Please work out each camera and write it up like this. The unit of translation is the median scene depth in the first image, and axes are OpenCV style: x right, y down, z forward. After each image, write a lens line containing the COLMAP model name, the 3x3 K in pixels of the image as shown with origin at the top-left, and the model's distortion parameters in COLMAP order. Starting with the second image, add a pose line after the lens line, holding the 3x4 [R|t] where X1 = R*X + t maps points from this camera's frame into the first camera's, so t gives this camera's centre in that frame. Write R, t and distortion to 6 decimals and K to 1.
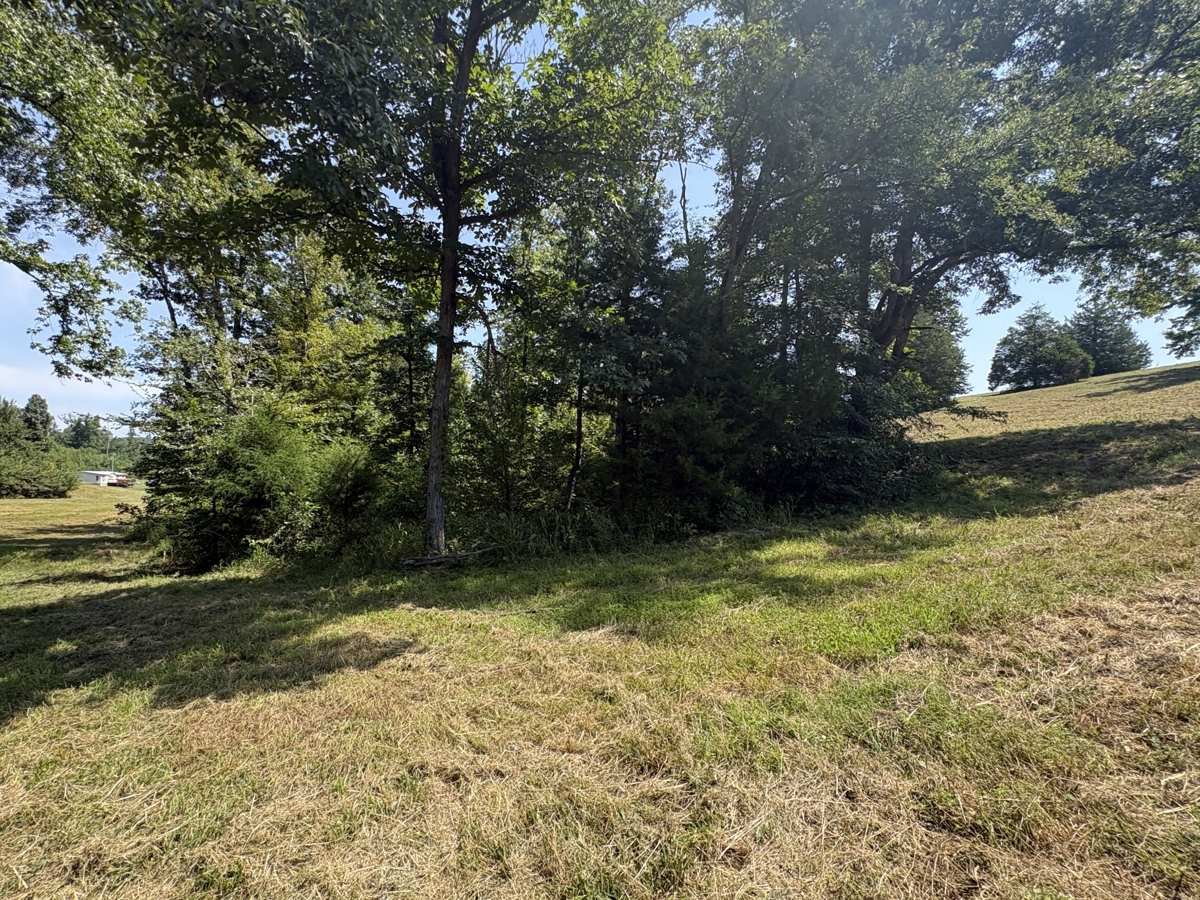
lens RADIAL K [[552.9, 0, 602.3], [0, 552.9, 450.6], [0, 0, 1]] dist [-0.002329, -0.000767]
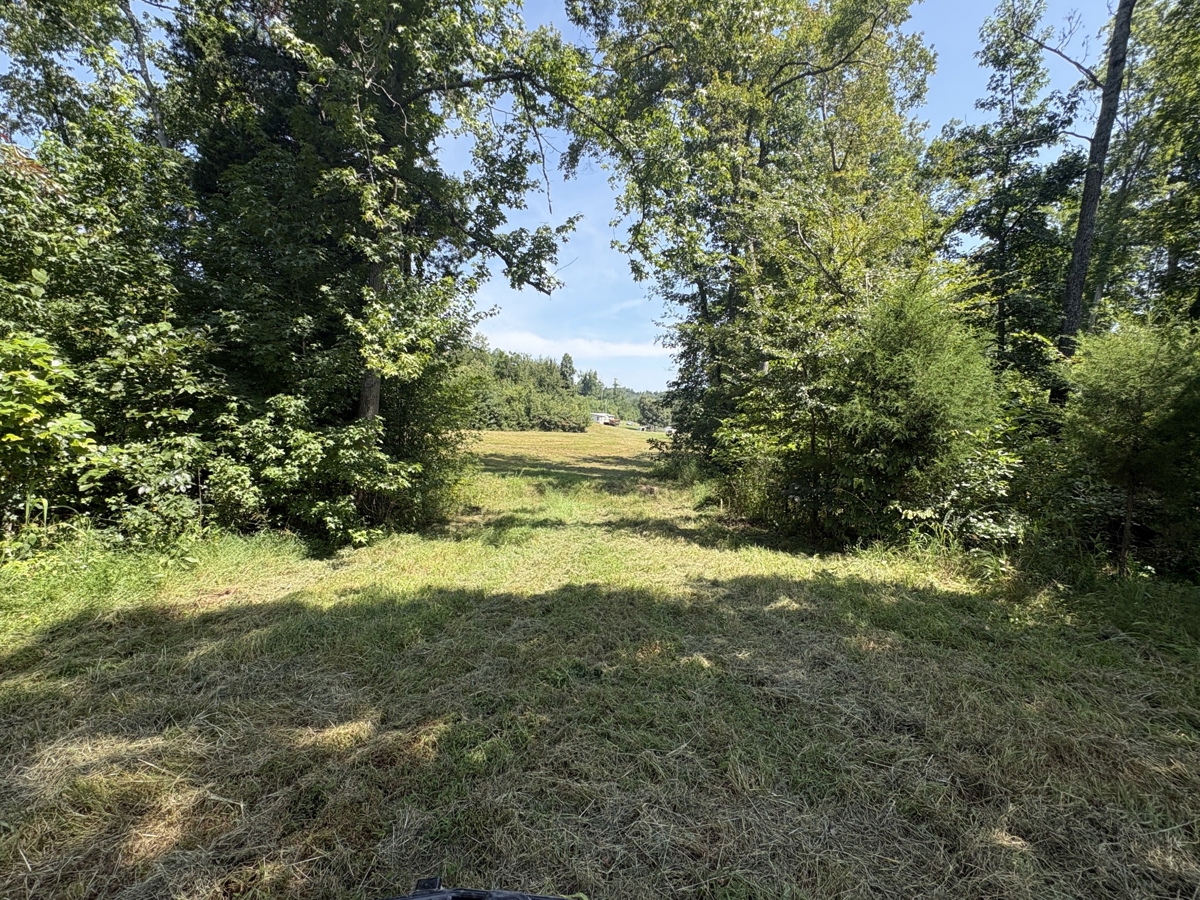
lens RADIAL K [[552.9, 0, 600.4], [0, 552.9, 450.3], [0, 0, 1]] dist [-0.002329, -0.000767]
pose [[0.745465, 0.053622, -0.664384, -0.090100], [0.011407, 0.995587, 0.093152, 0.007549], [0.666447, -0.077020, 0.741563, 0.065665]]
